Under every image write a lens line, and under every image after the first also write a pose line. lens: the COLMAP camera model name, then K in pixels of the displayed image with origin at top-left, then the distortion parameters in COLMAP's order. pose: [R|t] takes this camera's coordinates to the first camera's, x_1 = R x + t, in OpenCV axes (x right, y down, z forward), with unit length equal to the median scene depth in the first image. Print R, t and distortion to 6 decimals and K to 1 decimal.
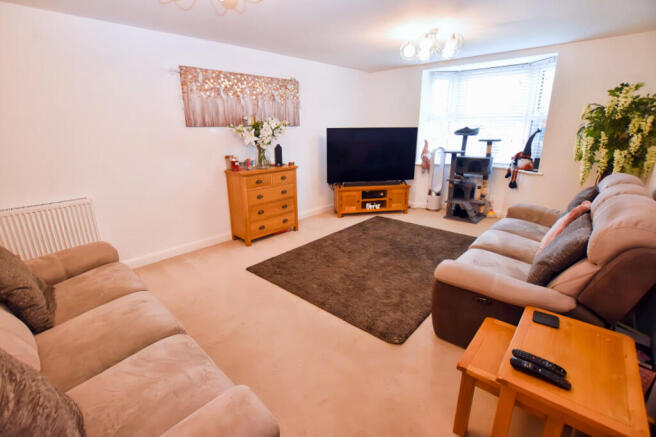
lens RADIAL K [[296.4, 0, 328.0], [0, 296.4, 218.5], [0, 0, 1]] dist [-0.015871, -0.000182]
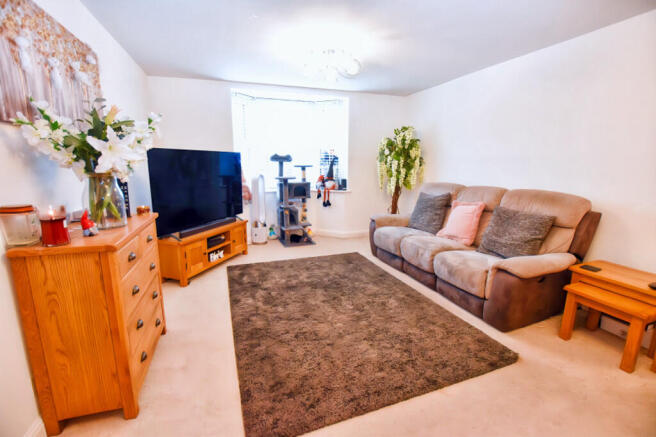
lens RADIAL K [[296.4, 0, 328.0], [0, 296.4, 218.5], [0, 0, 1]] dist [-0.015871, -0.000182]
pose [[0.467636, -0.154356, 0.870340, -0.404784], [0.252154, 0.967016, 0.036018, -0.104351], [-0.847192, 0.202617, 0.491133, 0.468588]]
